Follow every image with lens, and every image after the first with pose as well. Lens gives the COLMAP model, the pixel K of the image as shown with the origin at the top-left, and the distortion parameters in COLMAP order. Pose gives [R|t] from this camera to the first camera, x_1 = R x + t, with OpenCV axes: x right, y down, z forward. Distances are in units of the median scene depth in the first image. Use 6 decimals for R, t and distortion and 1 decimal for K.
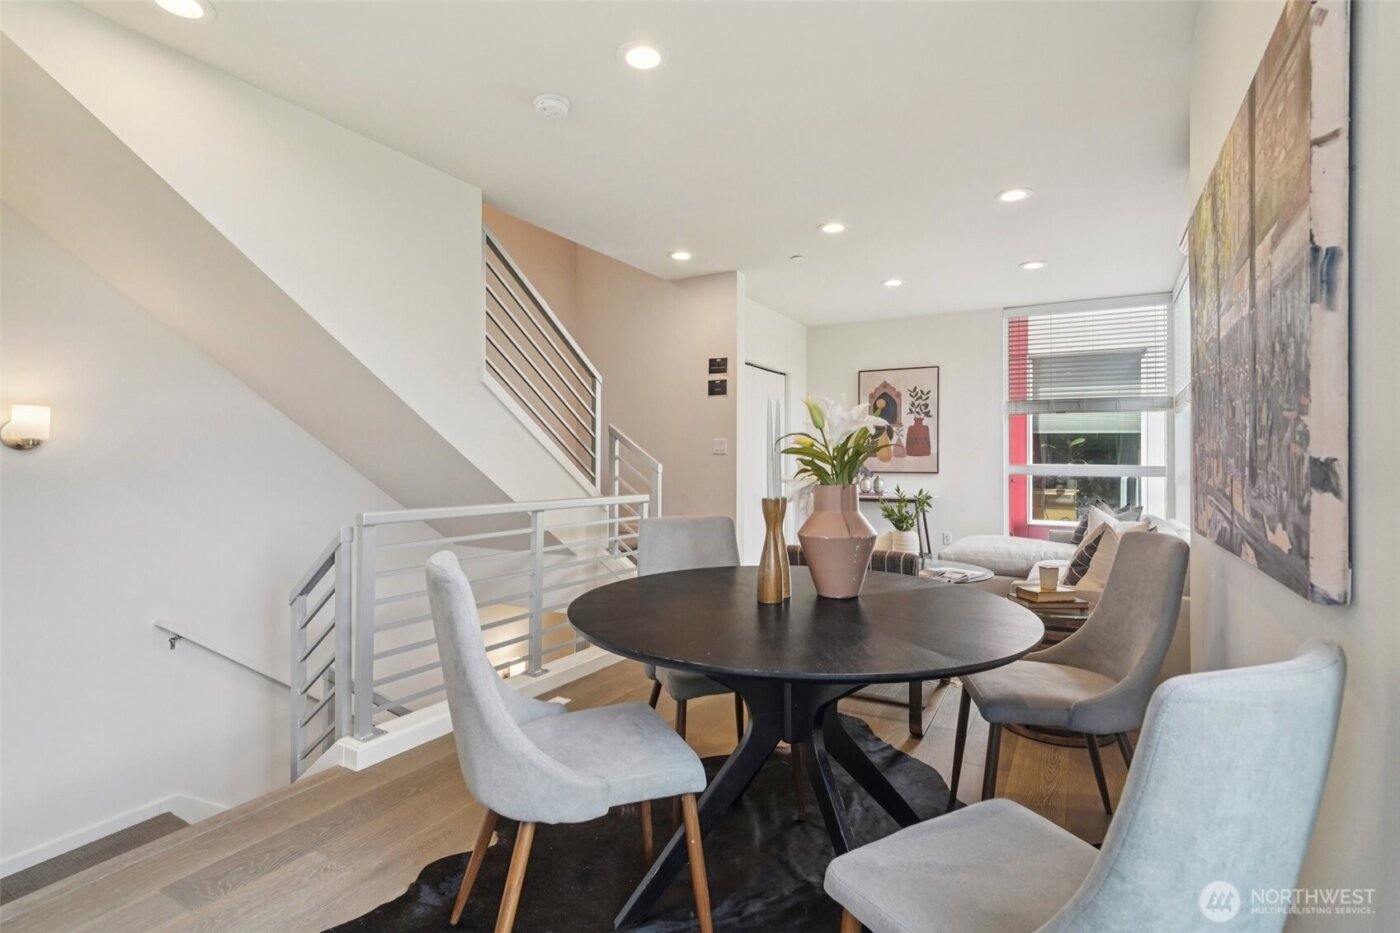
lens RADIAL K [[674.6, 0, 704.3], [0, 674.6, 447.6], [0, 0, 1]] dist [-0.002956, 0.009089]
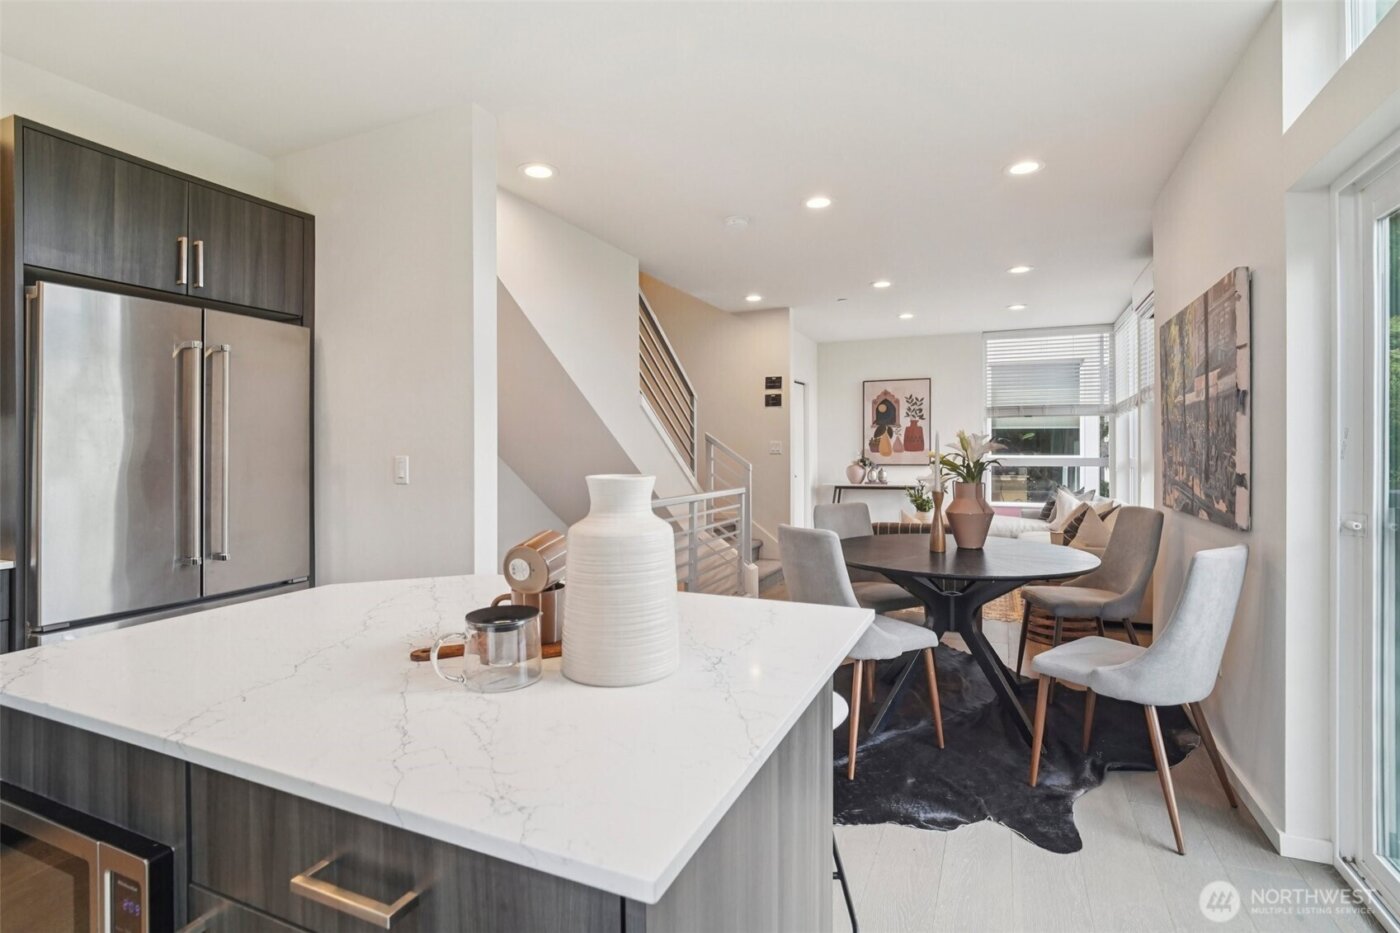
lens RADIAL K [[676.1, 0, 697.6], [0, 676.1, 448.9], [0, 0, 1]] dist [-0.000328, -0.000291]
pose [[0.995709, -0.011942, 0.091764, -0.256146], [0.010156, 0.999750, 0.019902, -0.028151], [-0.091979, -0.018885, 0.995582, -0.253806]]
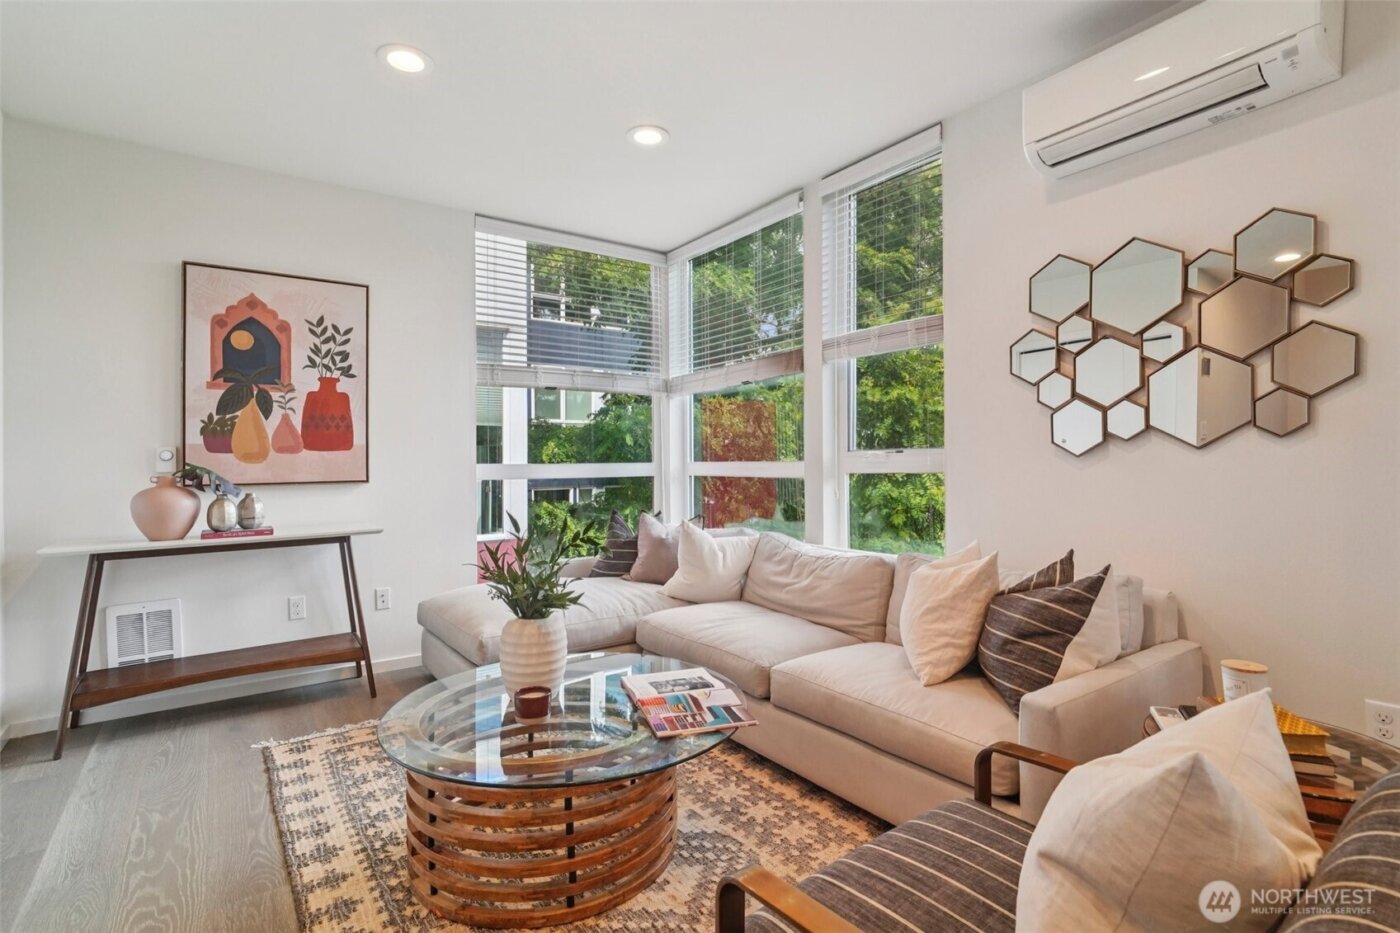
lens RADIAL K [[668.8, 0, 695.9], [0, 668.8, 455.7], [0, 0, 1]] dist [-0.000446, 0.000503]
pose [[0.418989, -0.009447, 0.907942, -0.046629], [-0.001754, 0.999936, 0.011213, 0.014343], [-0.907990, -0.006291, 0.418946, 0.724075]]
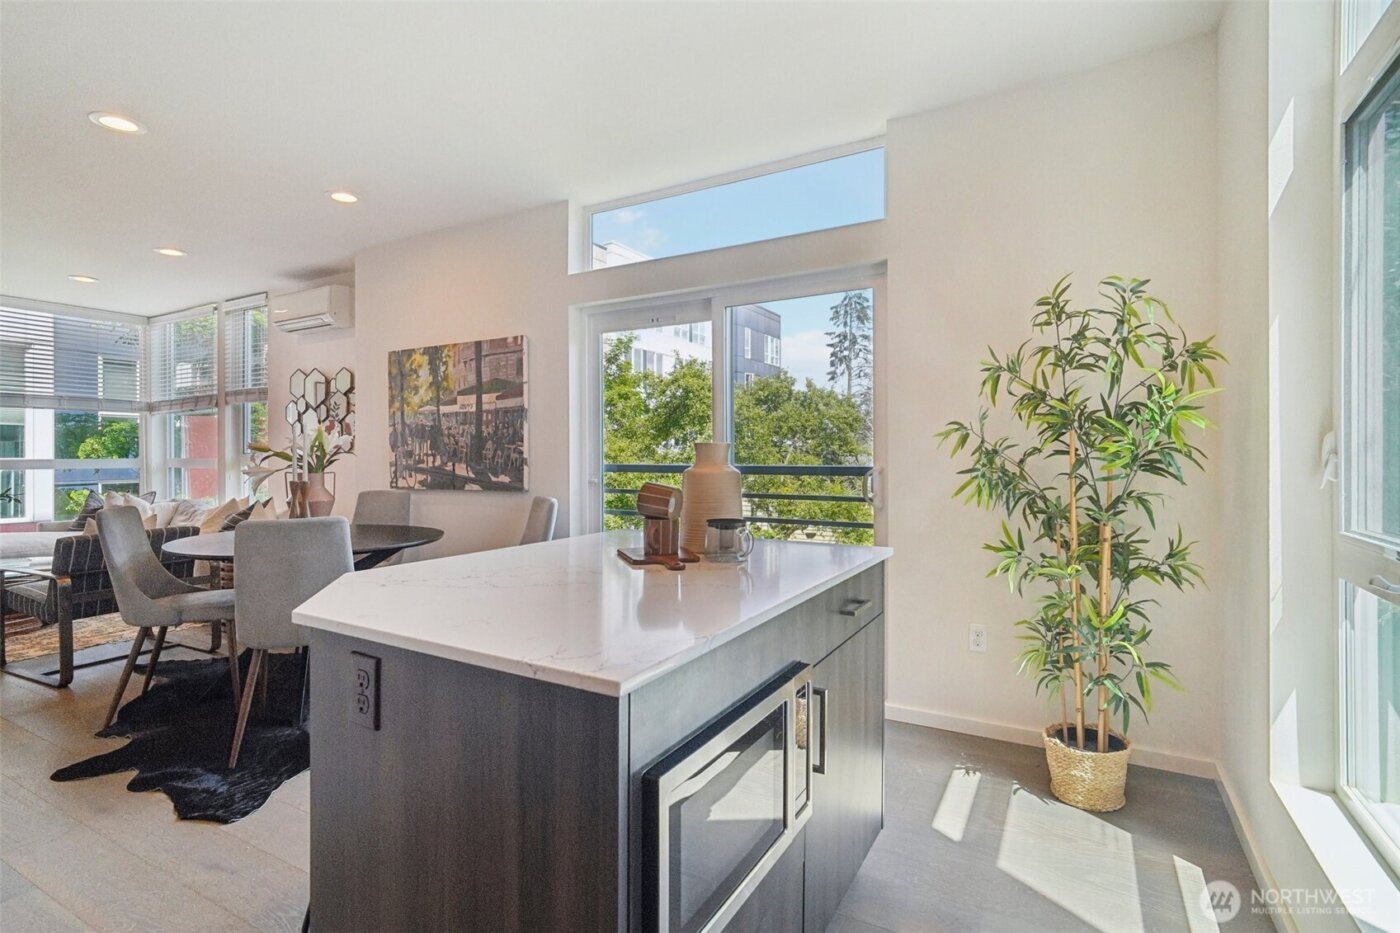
lens RADIAL K [[668.8, 0, 695.9], [0, 668.8, 455.7], [0, 0, 1]] dist [-0.000446, 0.000503]
pose [[-0.007530, -0.013538, 0.999880, -0.639194], [-0.019107, 0.999728, 0.013392, -0.014623], [-0.999789, -0.019004, -0.007787, -0.008261]]
